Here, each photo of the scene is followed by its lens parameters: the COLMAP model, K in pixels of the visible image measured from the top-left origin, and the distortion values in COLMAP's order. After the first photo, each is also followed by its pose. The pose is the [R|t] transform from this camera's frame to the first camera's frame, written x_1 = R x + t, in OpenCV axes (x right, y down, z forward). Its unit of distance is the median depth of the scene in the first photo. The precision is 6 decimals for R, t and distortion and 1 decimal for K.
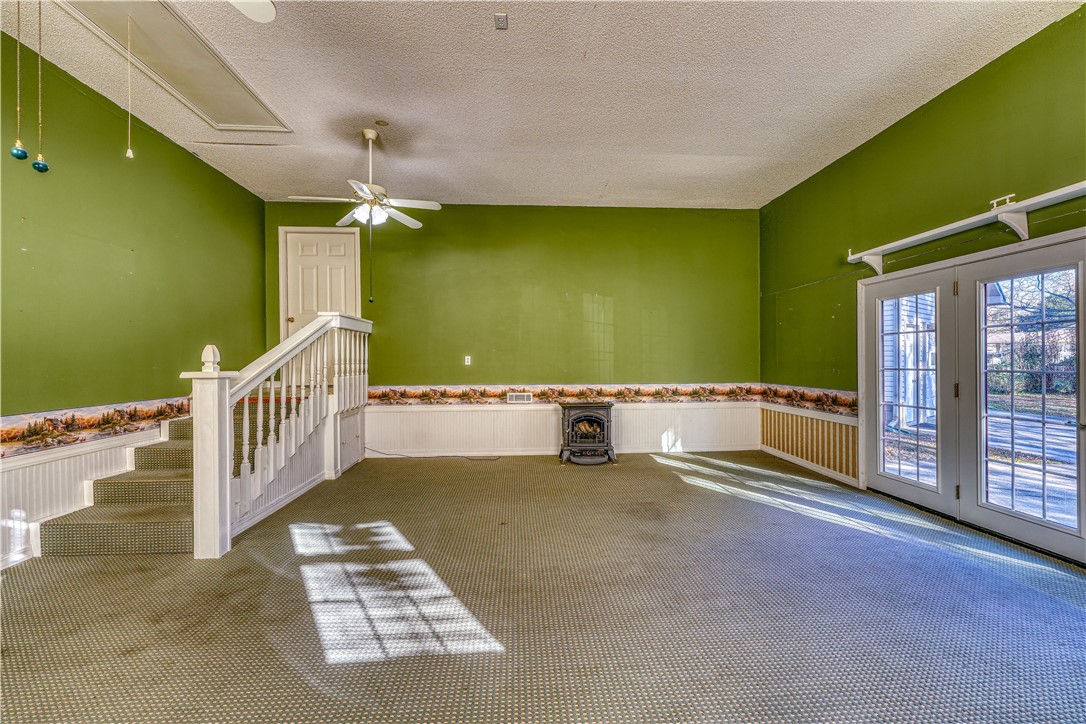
lens RADIAL K [[444.0, 0, 536.9], [0, 444.0, 358.1], [0, 0, 1]] dist [-0.002262, -0.000136]
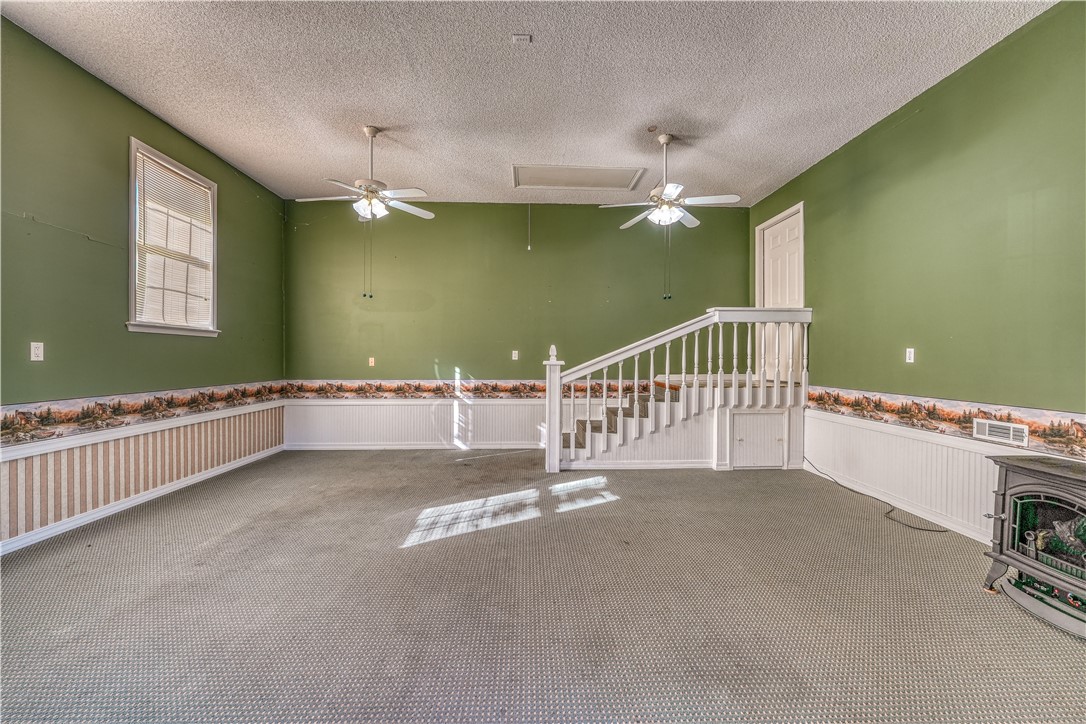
lens RADIAL K [[444.0, 0, 541.8], [0, 444.0, 359.1], [0, 0, 1]] dist [-0.002262, -0.000136]
pose [[-0.018462, 0.014377, -0.999726, 0.609804], [0.003132, 0.999893, 0.014322, -0.000643], [0.999825, -0.002867, -0.018505, 0.648399]]
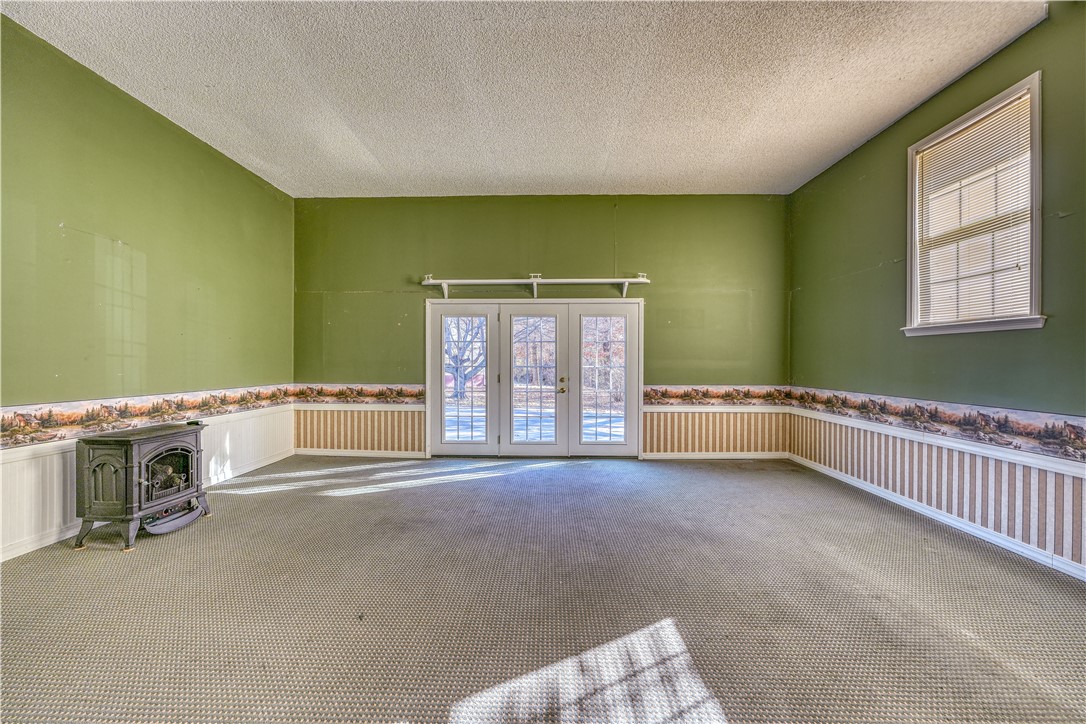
lens RADIAL K [[444.0, 0, 539.9], [0, 444.0, 360.8], [0, 0, 1]] dist [-0.002262, -0.000136]
pose [[0.073172, 0.007241, 0.997293, -0.518485], [-0.009911, 0.999930, -0.006533, 0.011717], [-0.997270, -0.009406, 0.073239, 0.538261]]
